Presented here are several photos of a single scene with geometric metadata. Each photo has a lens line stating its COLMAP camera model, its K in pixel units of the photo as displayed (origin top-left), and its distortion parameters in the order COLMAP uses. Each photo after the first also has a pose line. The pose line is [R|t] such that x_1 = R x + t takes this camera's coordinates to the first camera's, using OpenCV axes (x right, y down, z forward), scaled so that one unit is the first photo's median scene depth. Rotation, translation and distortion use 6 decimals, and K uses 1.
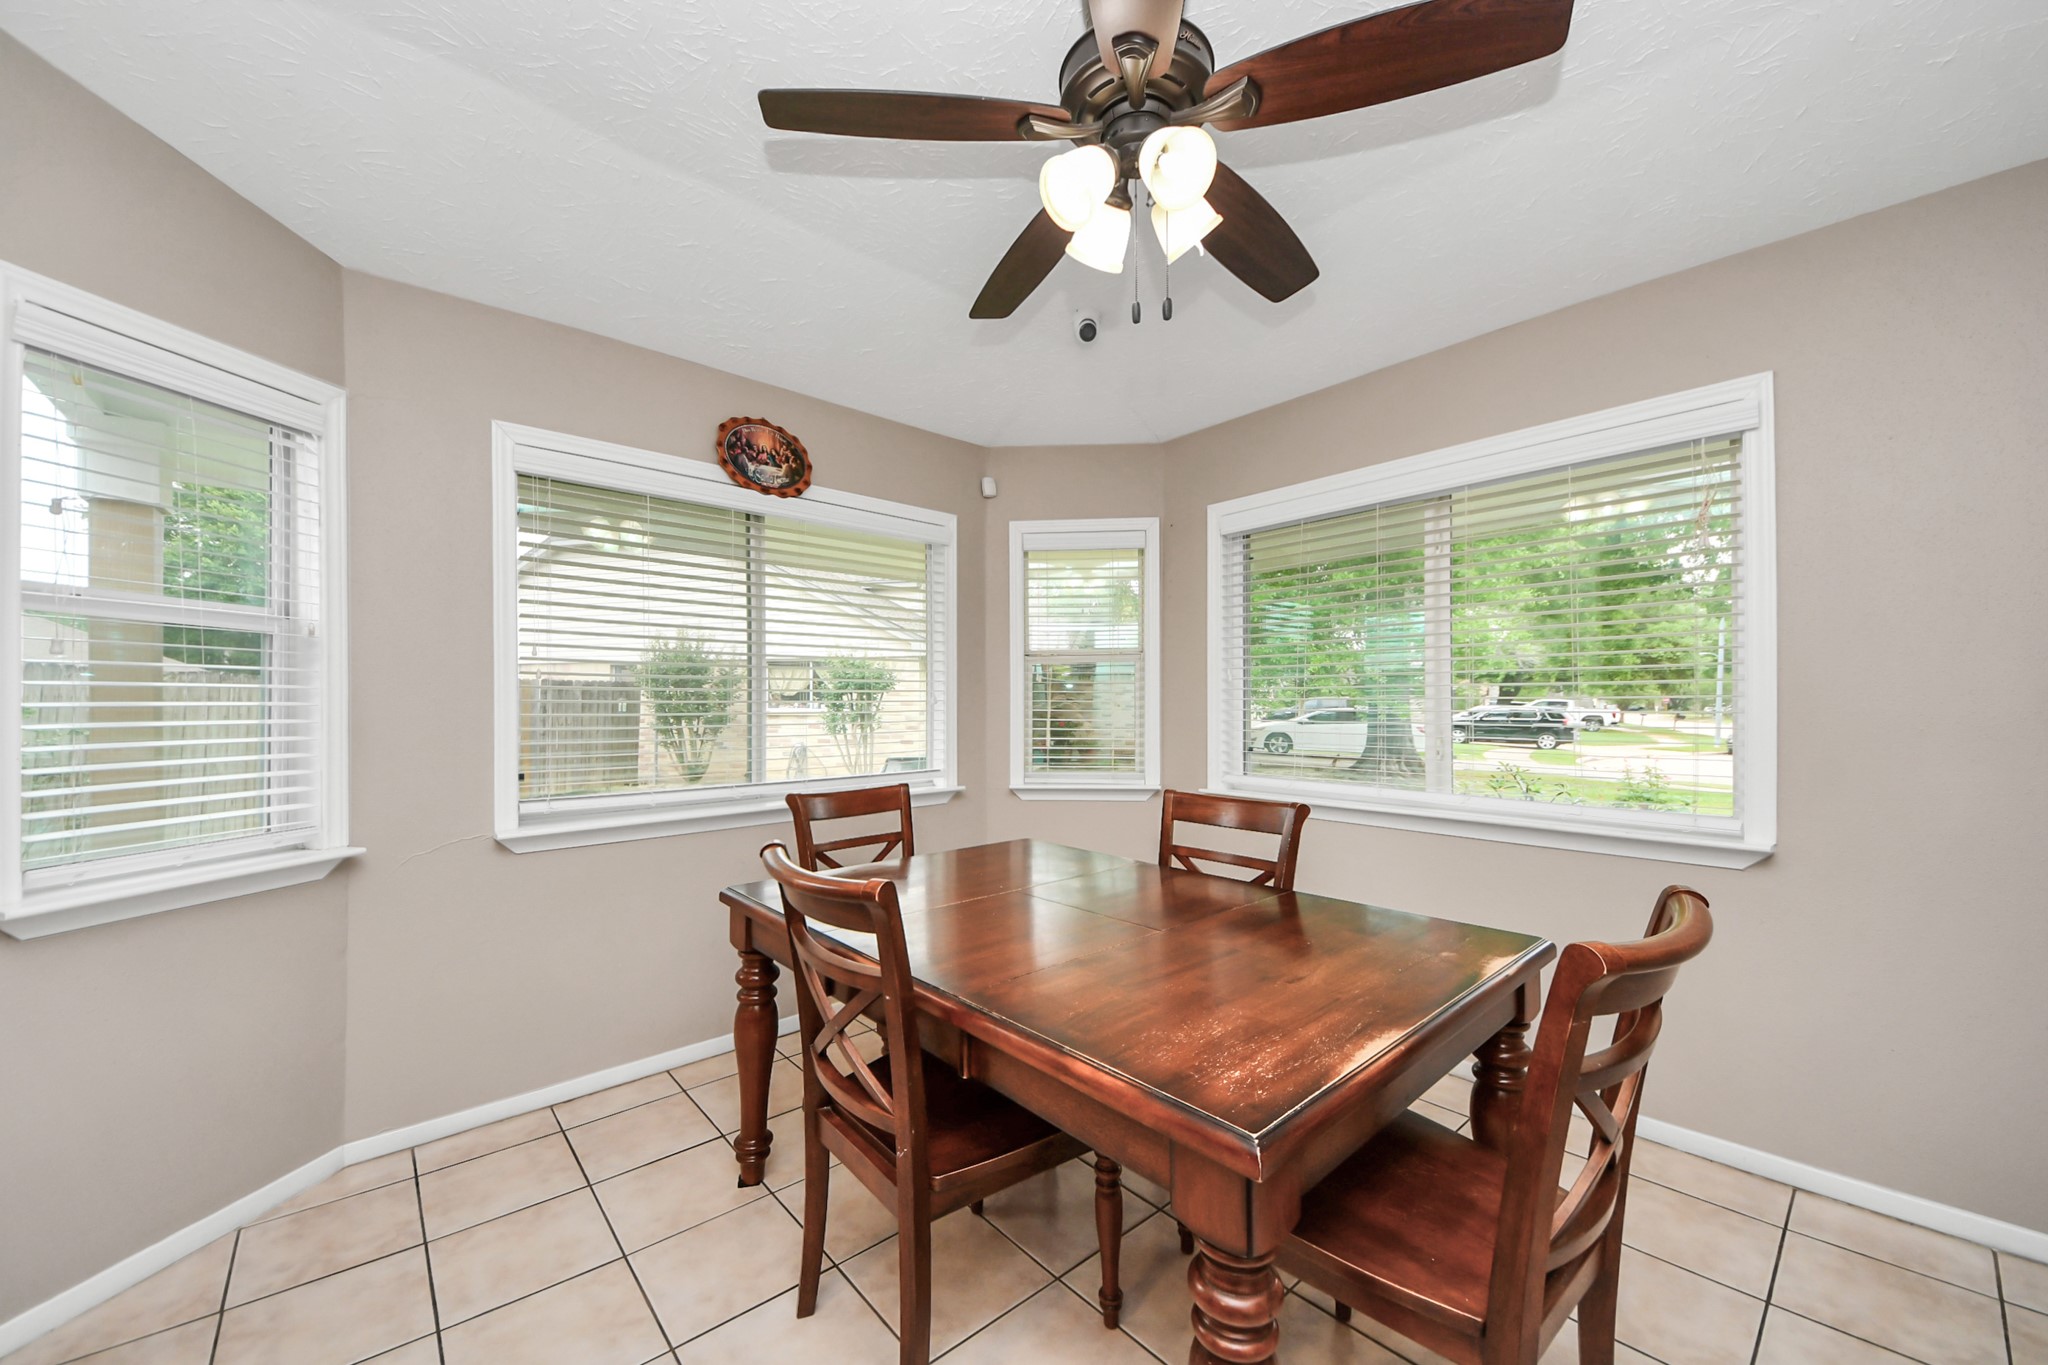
lens RADIAL K [[731.3, 0, 1019.6], [0, 731.3, 691.2], [0, 0, 1]] dist [0.026167, -0.014910]
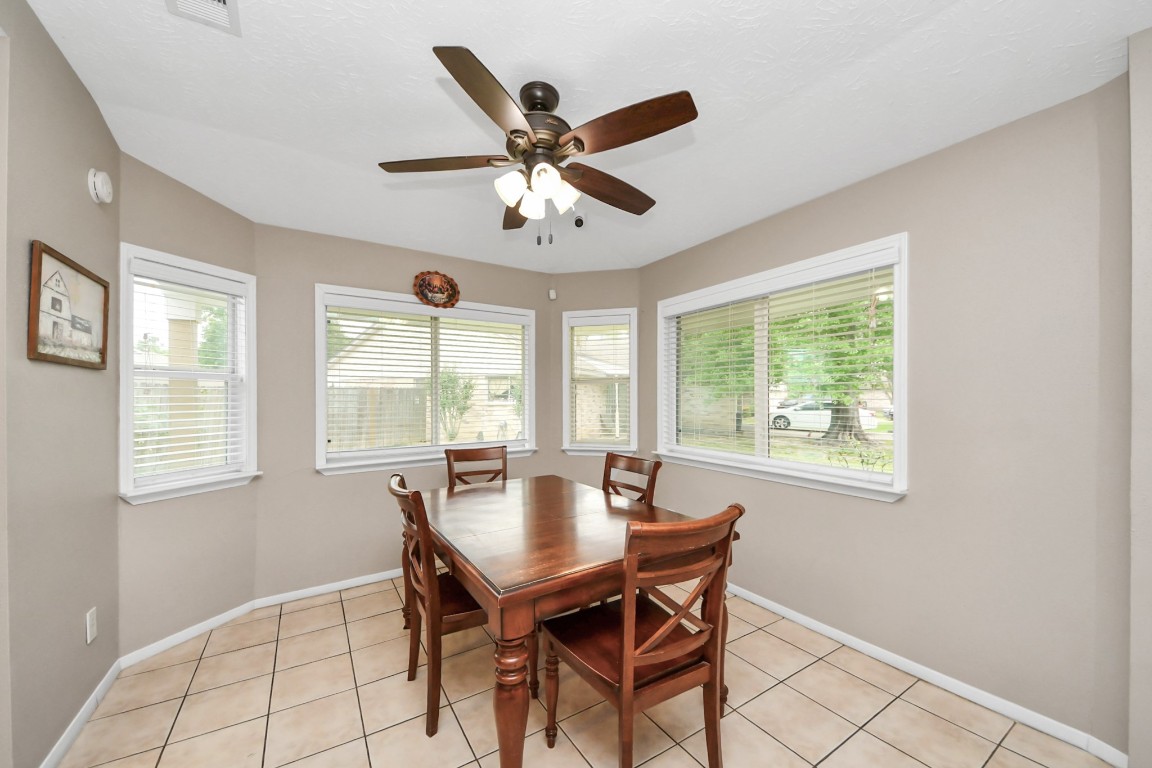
lens RADIAL K [[425.0, 0, 570.2], [0, 425.0, 383.7], [0, 0, 1]] dist [0.042218, -0.028836]
pose [[0.984092, -0.010774, -0.177333, 0.249476], [0.008695, 0.999884, -0.012494, -0.031996], [0.177447, 0.010754, 0.984072, -0.134732]]
